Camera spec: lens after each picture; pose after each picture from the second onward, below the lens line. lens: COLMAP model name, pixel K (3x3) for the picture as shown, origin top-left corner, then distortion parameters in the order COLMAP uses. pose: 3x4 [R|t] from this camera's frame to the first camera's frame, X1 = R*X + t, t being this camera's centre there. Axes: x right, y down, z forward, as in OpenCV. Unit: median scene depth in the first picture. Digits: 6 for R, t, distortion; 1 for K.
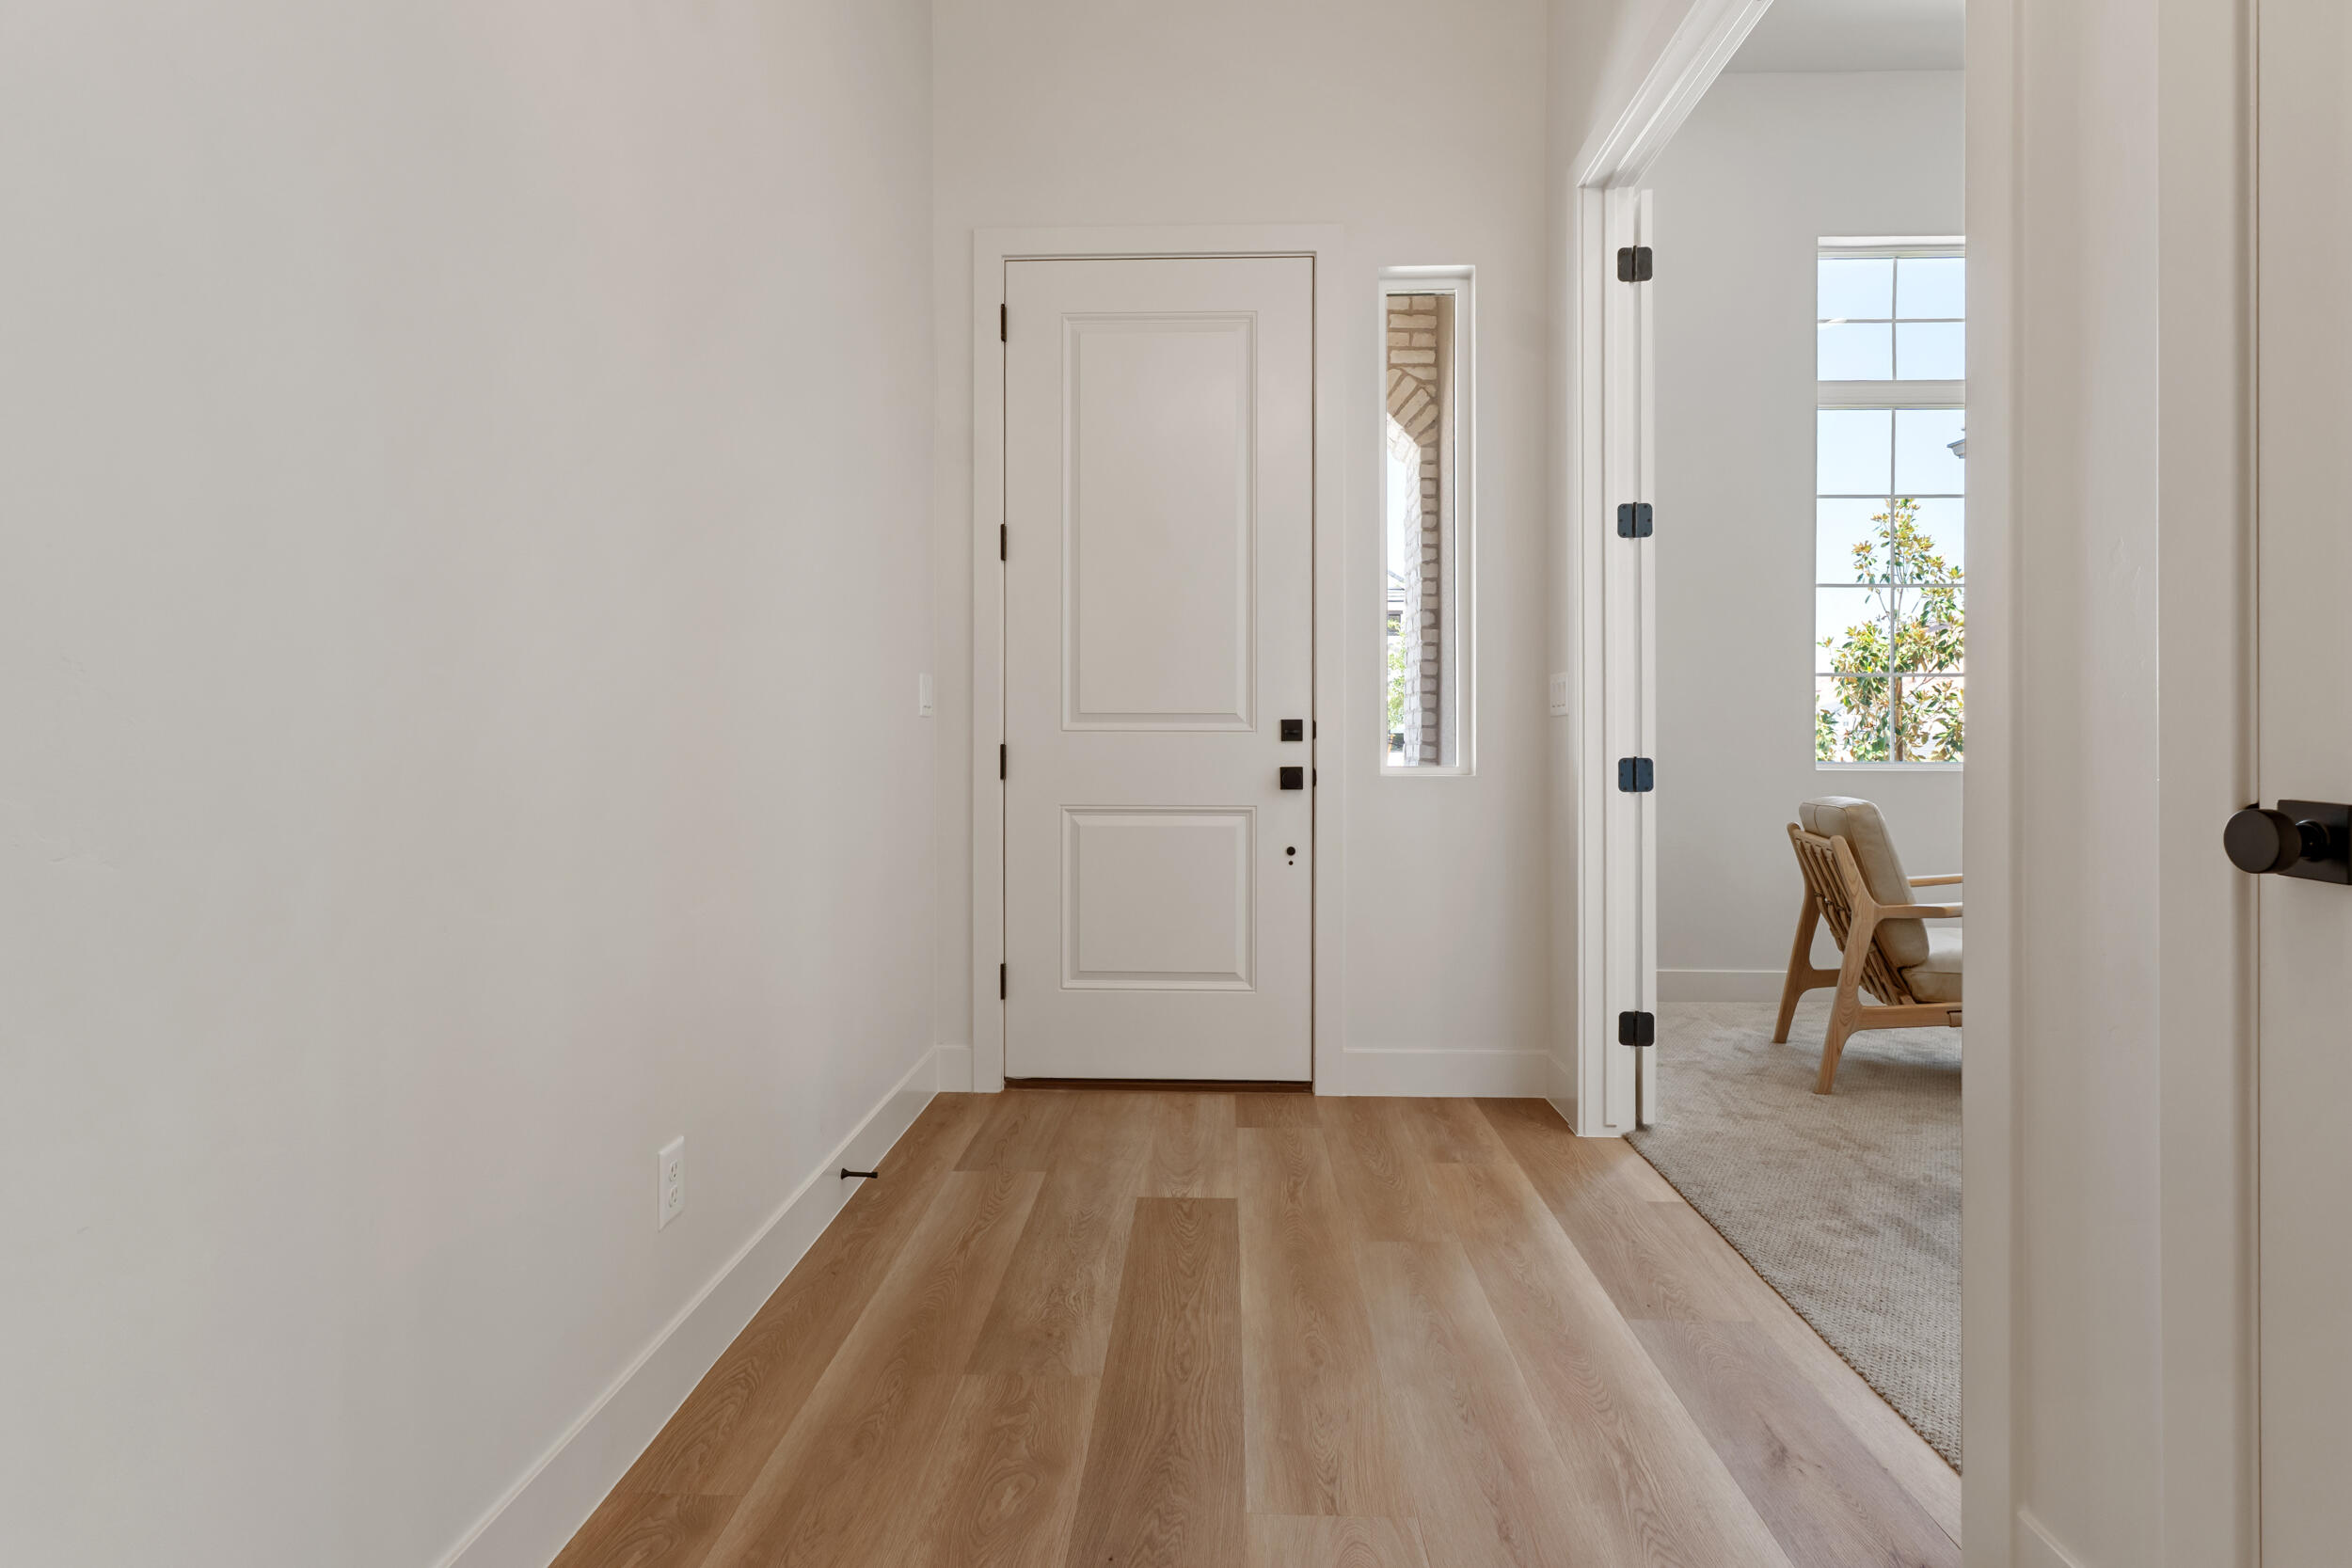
lens RADIAL K [[1129.5, 0, 1184.4], [0, 1129.5, 763.7], [0, 0, 1]] dist [0.001727, 0.000646]
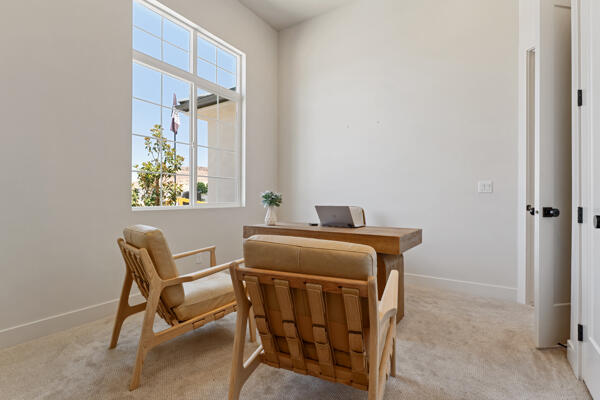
lens RADIAL K [[288.2, 0, 302.1], [0, 288.2, 194.8], [0, 0, 1]] dist [0.001727, 0.000646]
pose [[0.506376, 0.013826, 0.862202, 0.255583], [0.013388, 0.999625, -0.023892, -0.009049], [-0.862209, 0.023641, 0.506001, 0.452399]]
